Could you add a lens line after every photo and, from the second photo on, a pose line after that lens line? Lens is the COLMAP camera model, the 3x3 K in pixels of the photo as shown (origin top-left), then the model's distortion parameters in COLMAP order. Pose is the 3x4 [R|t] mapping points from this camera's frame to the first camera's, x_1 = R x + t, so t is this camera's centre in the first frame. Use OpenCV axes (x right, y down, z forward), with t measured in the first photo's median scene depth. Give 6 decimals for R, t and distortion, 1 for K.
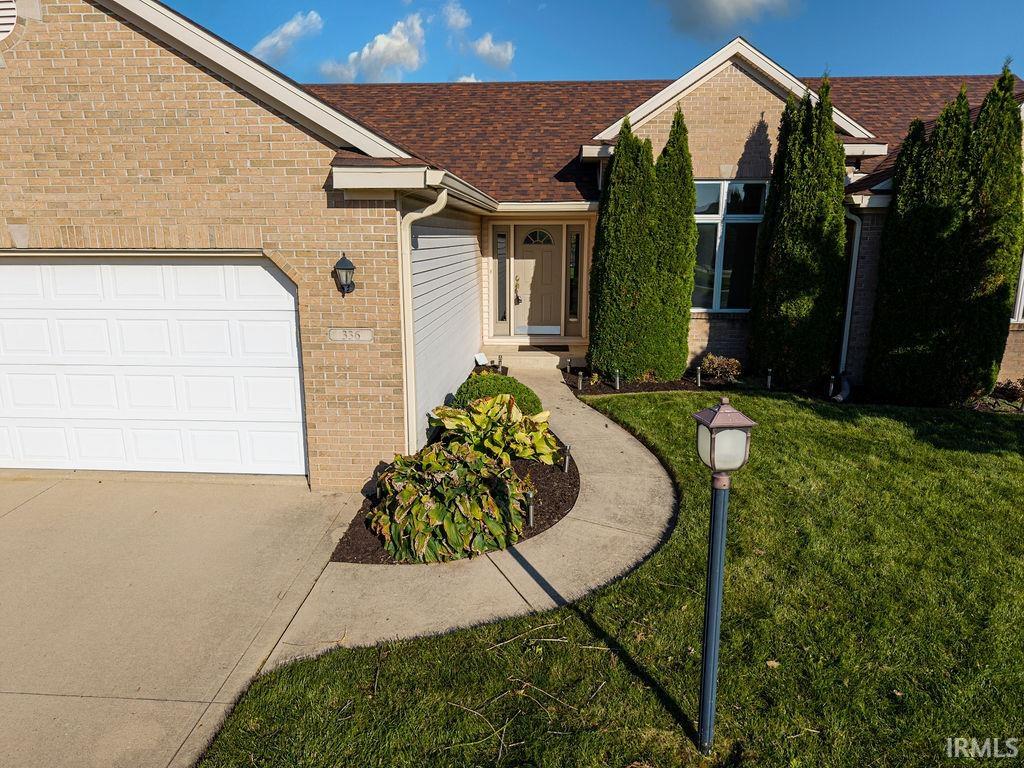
lens RADIAL K [[654.4, 0, 512.0], [0, 654.4, 384.0], [0, 0, 1]] dist [-0.020055, -0.000200]
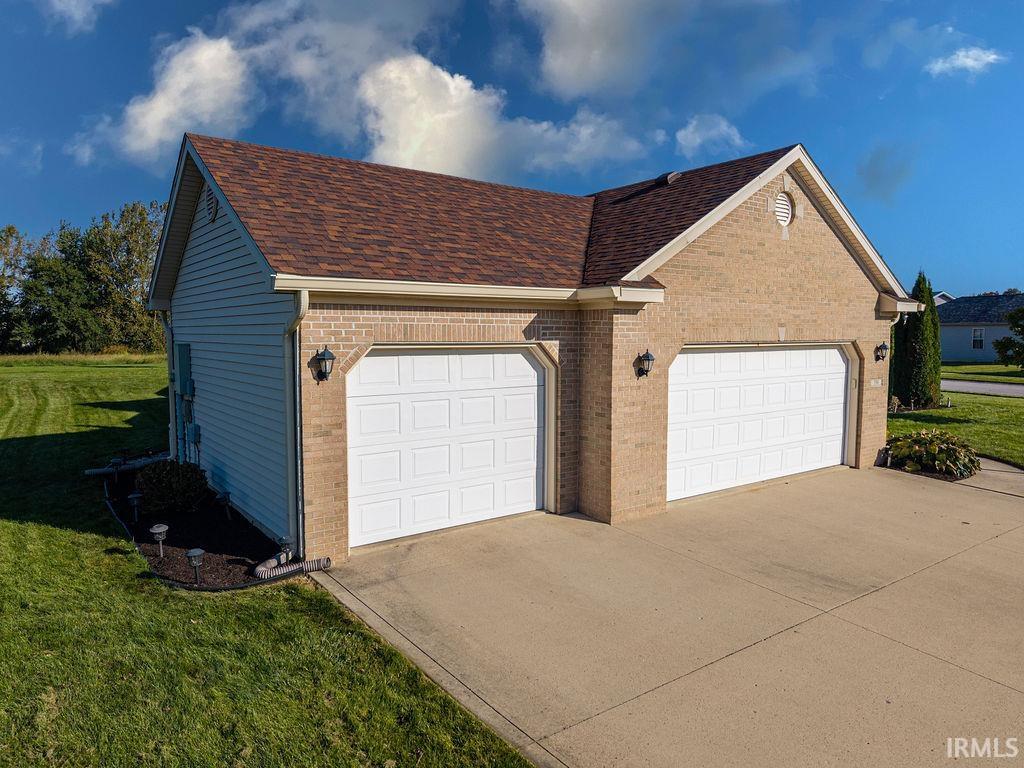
lens RADIAL K [[685.0, 0, 512.0], [0, 685.0, 384.0], [0, 0, 1]] dist [0.008308, -0.003049]
pose [[0.769306, -0.055409, 0.636473, -1.577409], [0.138790, 0.986935, -0.081838, -0.033216], [-0.623623, 0.151294, 0.766945, 0.056088]]
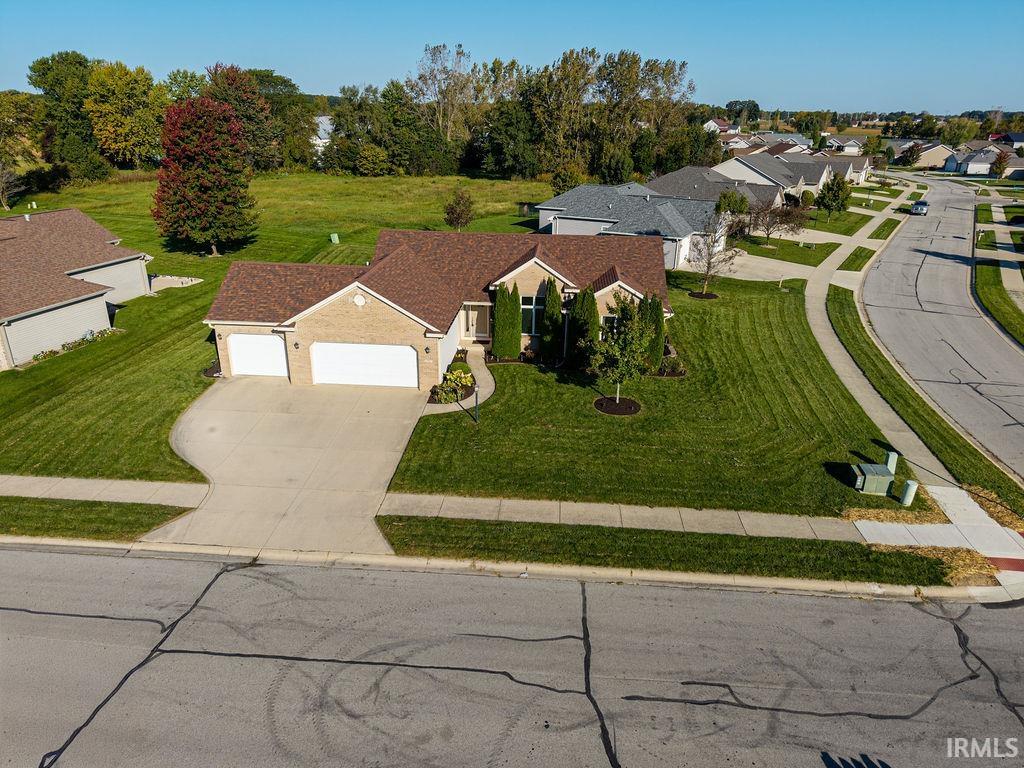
lens RADIAL K [[685.0, 0, 512.0], [0, 685.0, 384.0], [0, 0, 1]] dist [0.008308, -0.003049]
pose [[0.999809, 0.016157, -0.011033, 0.302590], [-0.014097, 0.985958, 0.166395, -0.513923], [0.013567, -0.166207, 0.985997, -2.767286]]
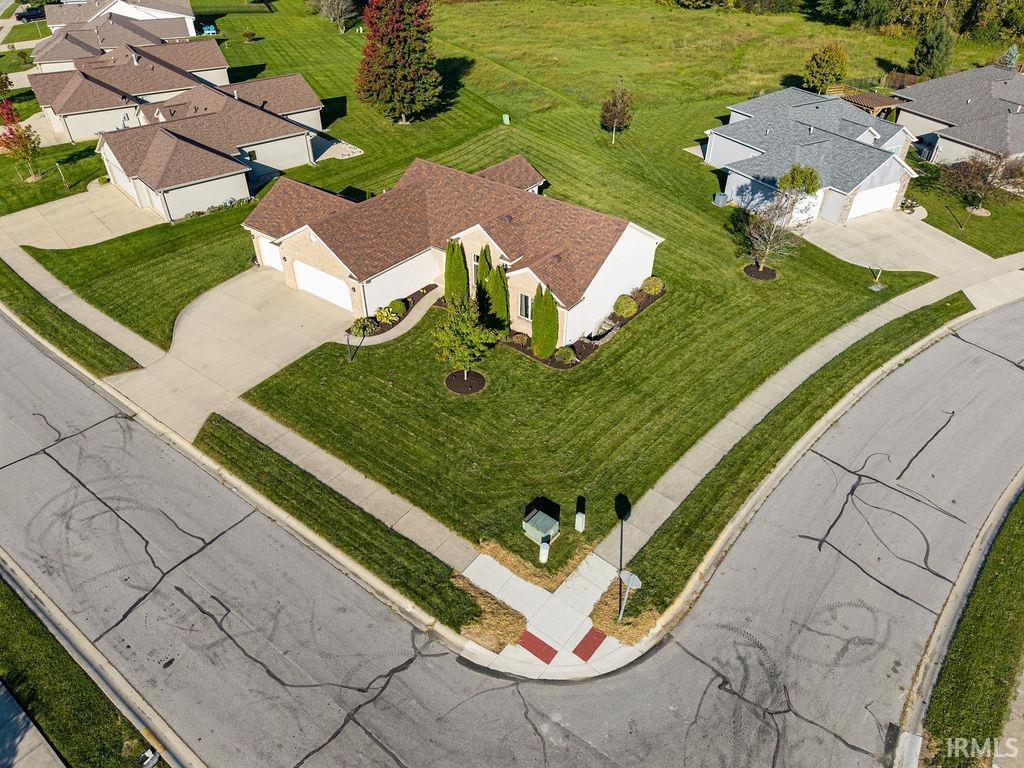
lens RADIAL K [[685.0, 0, 512.0], [0, 685.0, 384.0], [0, 0, 1]] dist [0.008308, -0.003049]
pose [[0.834010, 0.339565, -0.434883, 2.707524], [-0.125566, 0.884317, 0.449684, -1.623780], [0.537271, -0.320434, 0.780167, -2.350211]]
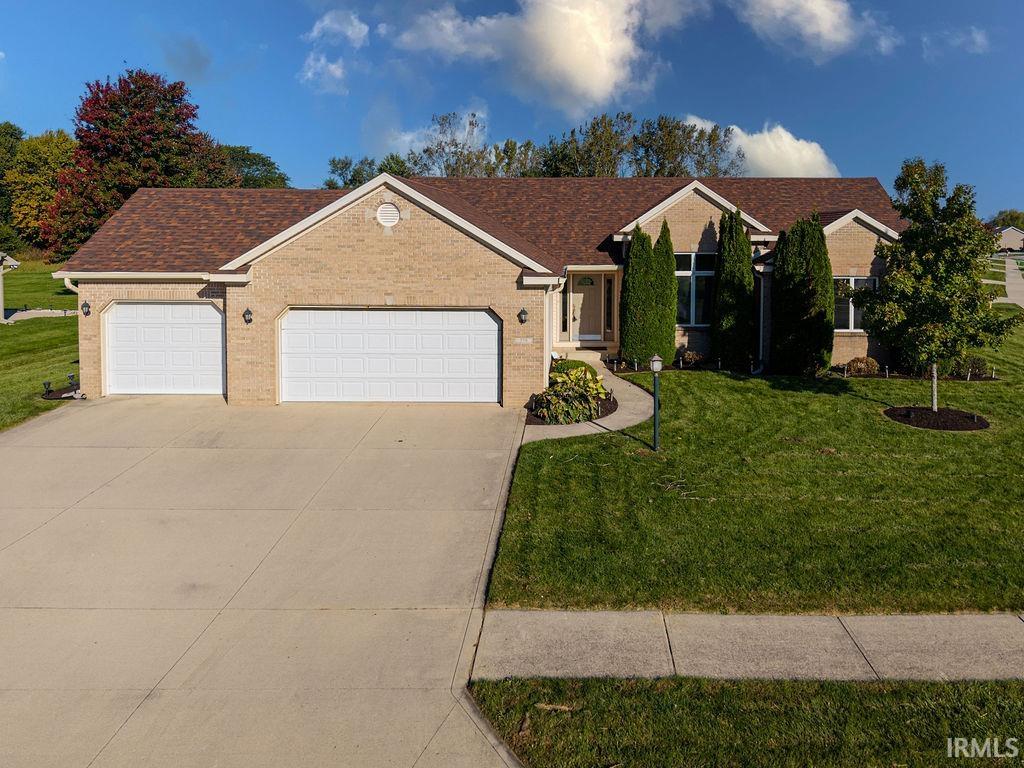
lens RADIAL K [[790.6, 0, 564.7], [0, 790.6, 265.8], [0, 0, 1]] dist [0.008749, 0.002491]
pose [[0.998528, -0.001683, 0.054222, -0.164864], [0.010950, 0.985198, -0.171071, 0.103681], [-0.053131, 0.171413, 0.983766, -1.279830]]
